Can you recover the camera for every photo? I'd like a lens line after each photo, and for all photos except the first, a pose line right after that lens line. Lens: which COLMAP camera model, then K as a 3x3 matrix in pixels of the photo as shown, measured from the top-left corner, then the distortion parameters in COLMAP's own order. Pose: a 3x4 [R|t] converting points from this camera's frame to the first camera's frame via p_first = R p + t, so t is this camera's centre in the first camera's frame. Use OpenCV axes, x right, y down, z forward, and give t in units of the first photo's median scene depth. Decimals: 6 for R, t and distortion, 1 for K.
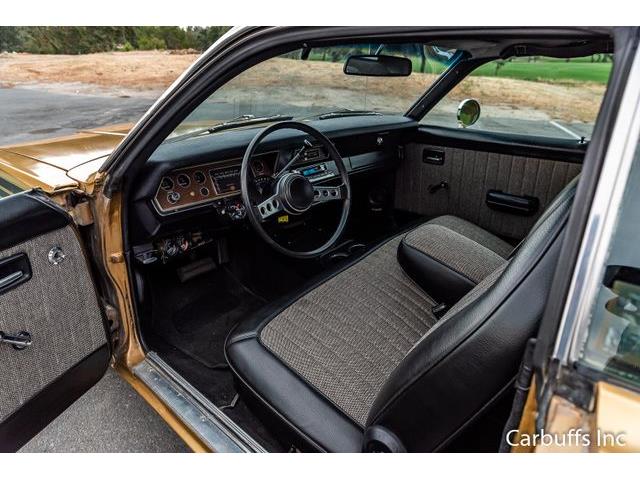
lens RADIAL K [[416.6, 0, 320.0], [0, 416.6, 240.0], [0, 0, 1]] dist [0.003492, 0.000072]
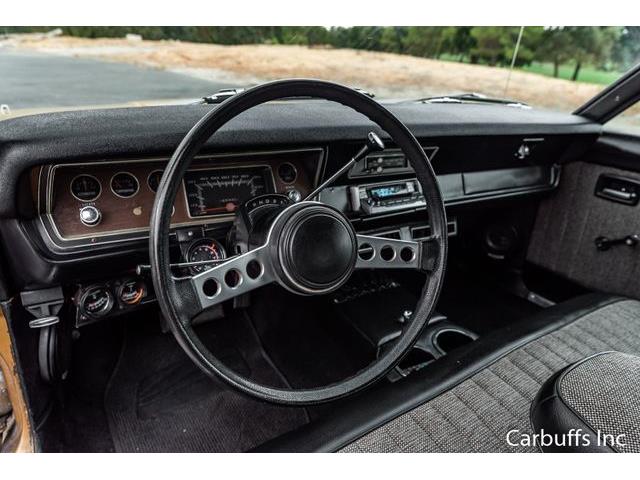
lens RADIAL K [[409.7, 0, 320.0], [0, 409.7, 240.0], [0, 0, 1]] dist [0.001073, -0.000059]
pose [[0.954685, 0.161529, -0.249971, 0.033503], [-0.160490, 0.986729, 0.024676, -0.080744], [0.250639, 0.016560, 0.967939, 0.357454]]
